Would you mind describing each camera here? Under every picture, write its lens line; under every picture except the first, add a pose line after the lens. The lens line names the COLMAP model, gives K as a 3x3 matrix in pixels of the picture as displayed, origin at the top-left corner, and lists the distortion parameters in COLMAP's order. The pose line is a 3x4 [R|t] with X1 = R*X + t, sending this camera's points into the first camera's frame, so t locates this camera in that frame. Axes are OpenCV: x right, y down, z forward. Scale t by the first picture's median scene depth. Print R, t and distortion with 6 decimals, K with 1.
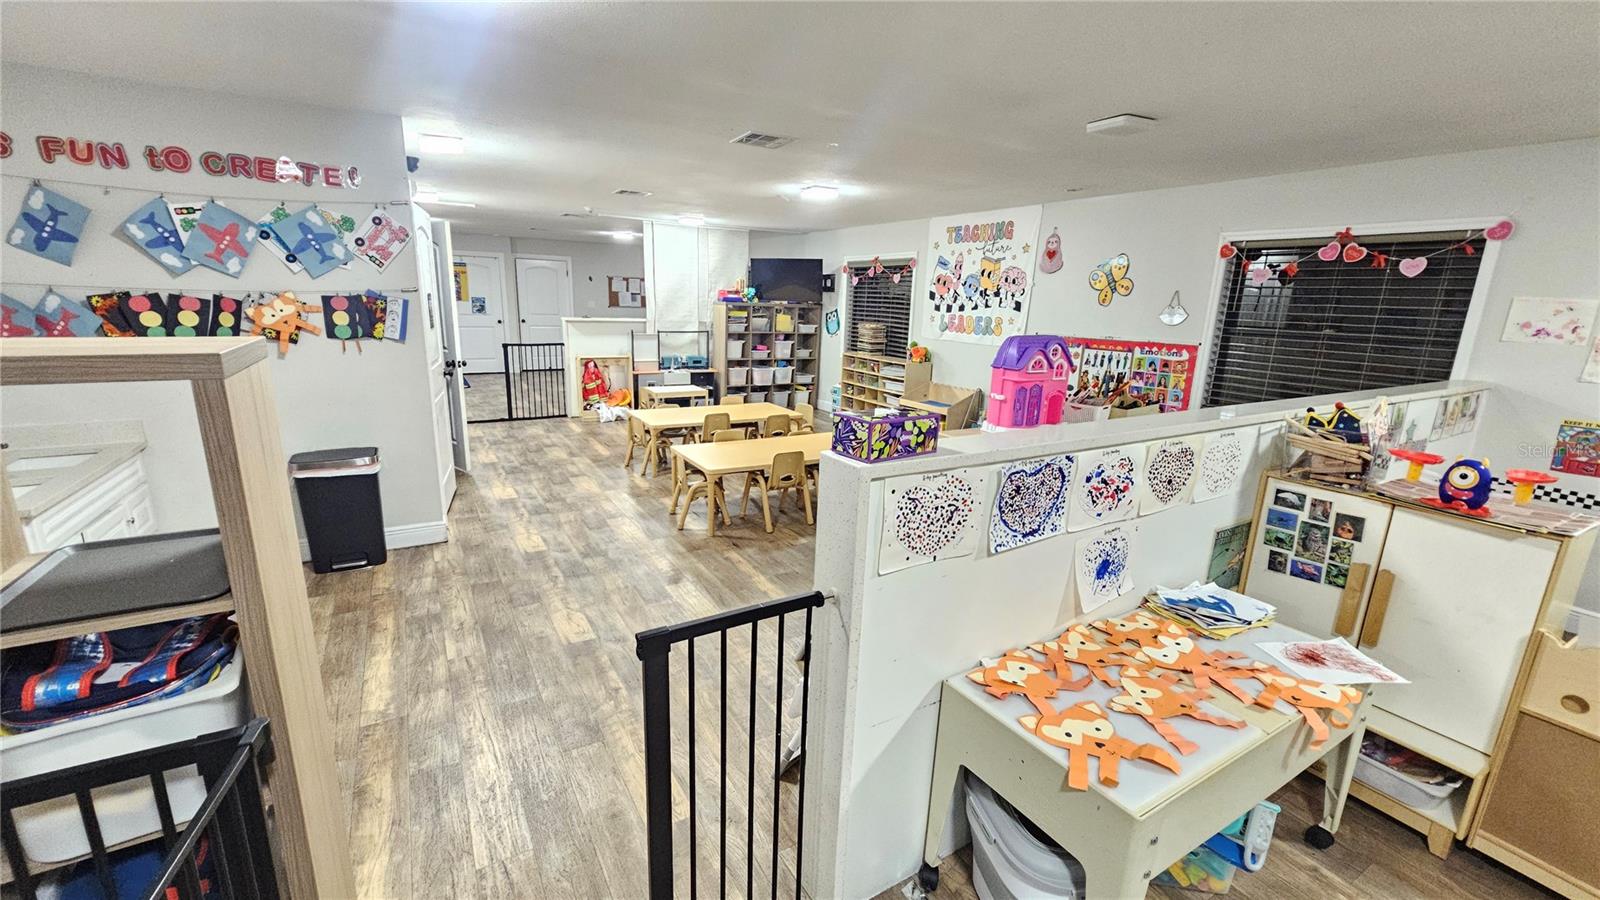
lens RADIAL K [[656.1, 0, 796.5], [0, 656.1, 457.4], [0, 0, 1]] dist [0.000291, -0.000360]
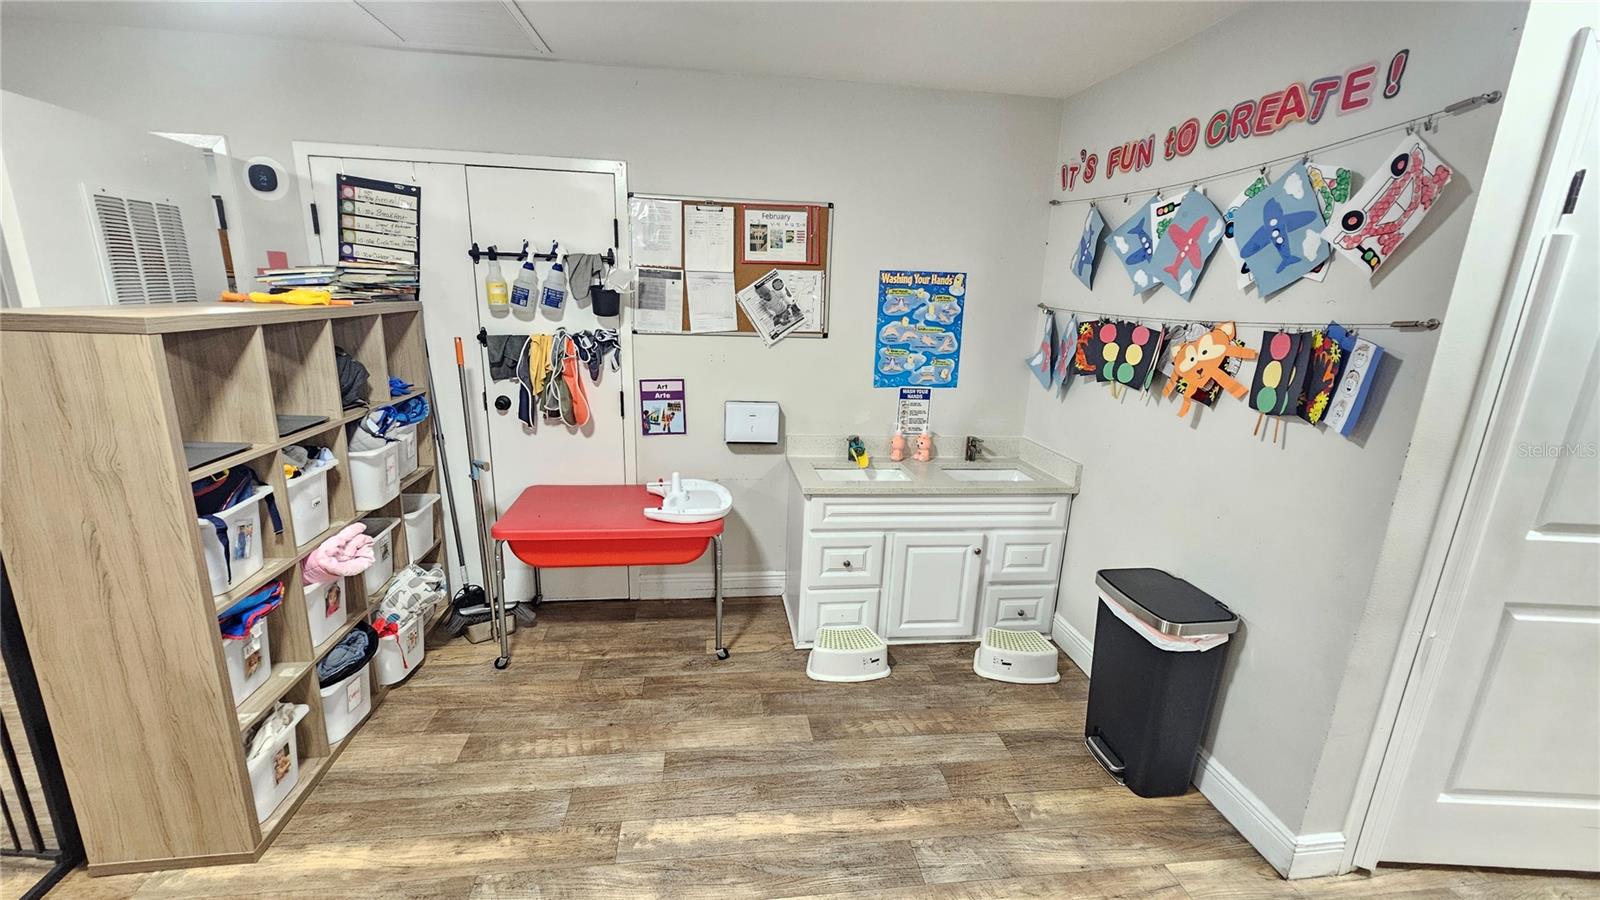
lens RADIAL K [[657.2, 0, 795.1], [0, 657.2, 457.6], [0, 0, 1]] dist [-0.000158, 0.002758]
pose [[-0.386625, 0.186300, -0.903224, -0.032595], [-0.269732, 0.913715, 0.303923, -0.114249], [0.881910, 0.361133, -0.303014, 0.464327]]
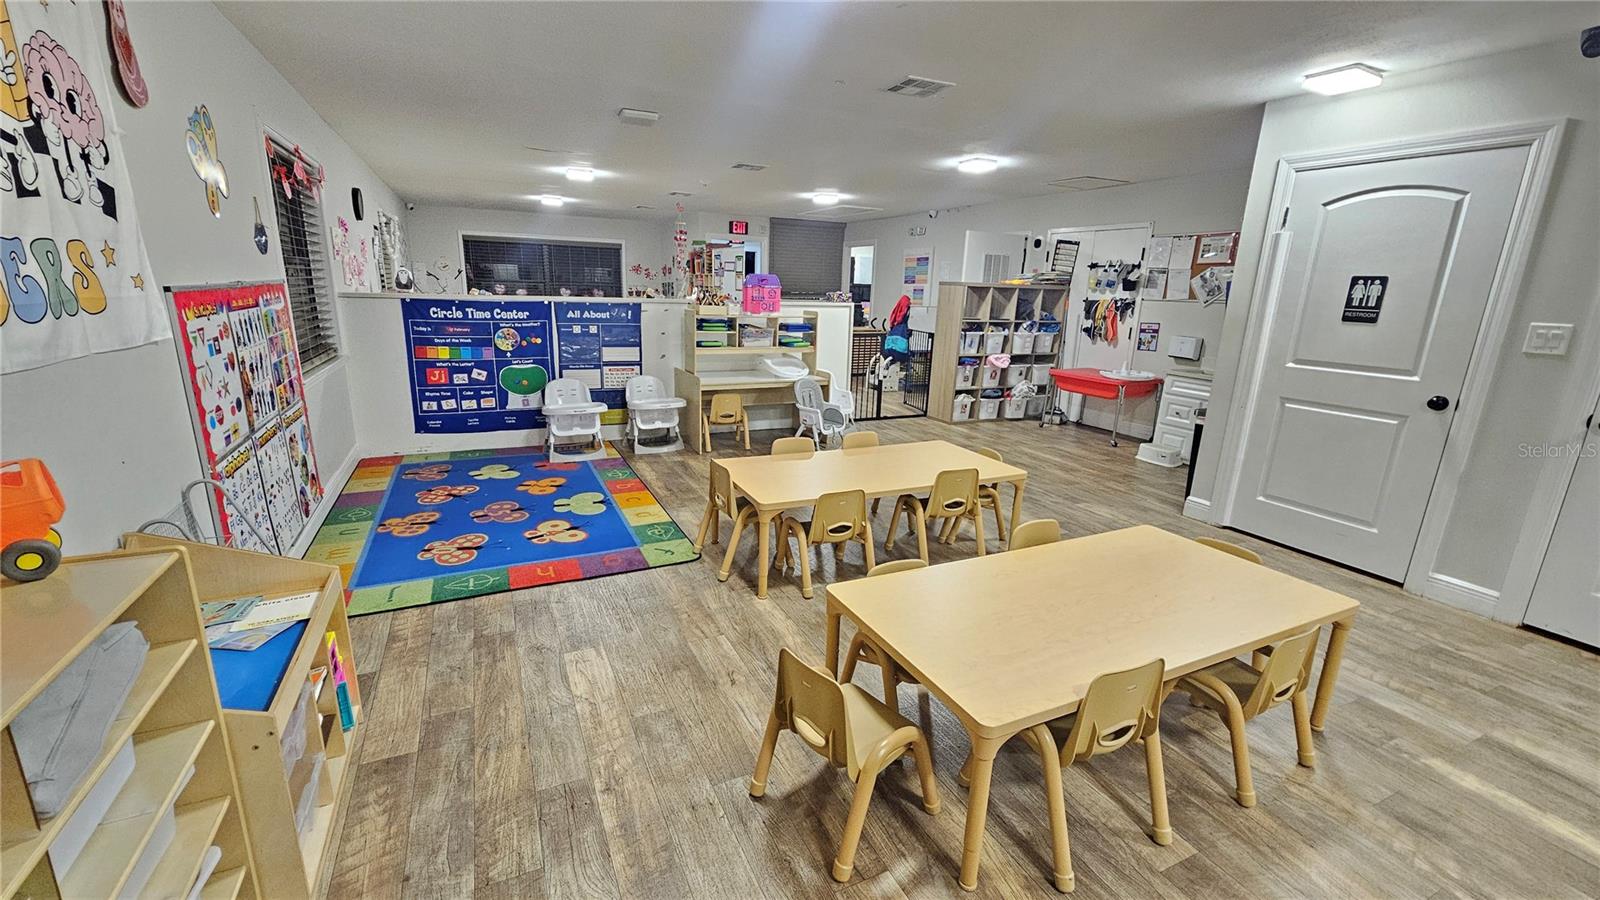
lens RADIAL K [[656.1, 0, 796.5], [0, 656.1, 457.4], [0, 0, 1]] dist [0.000291, -0.000360]
pose [[-0.994005, -0.089131, 0.063325, 0.008298], [-0.047727, 0.874797, 0.482132, -0.264108], [-0.098370, 0.476220, -0.873807, 1.205390]]
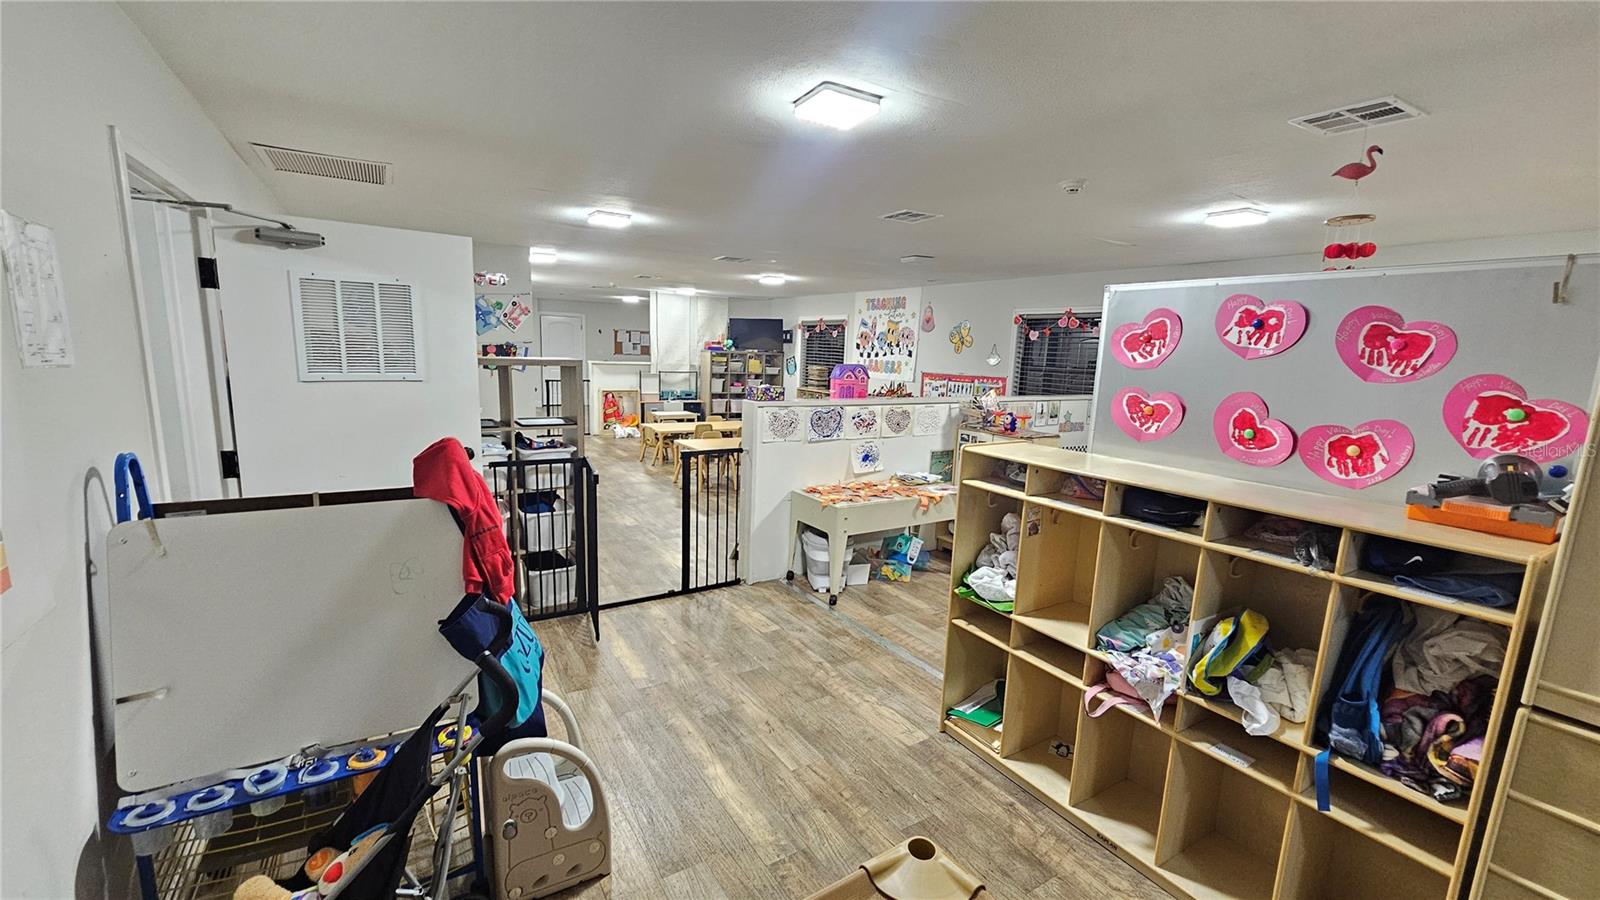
lens RADIAL K [[656.1, 0, 796.5], [0, 656.1, 457.4], [0, 0, 1]] dist [0.000291, -0.000360]
pose [[0.999716, -0.000086, 0.023830, 0.046201], [0.001827, 0.997326, -0.073064, 0.102345], [-0.023760, 0.073087, 0.997043, -0.416744]]
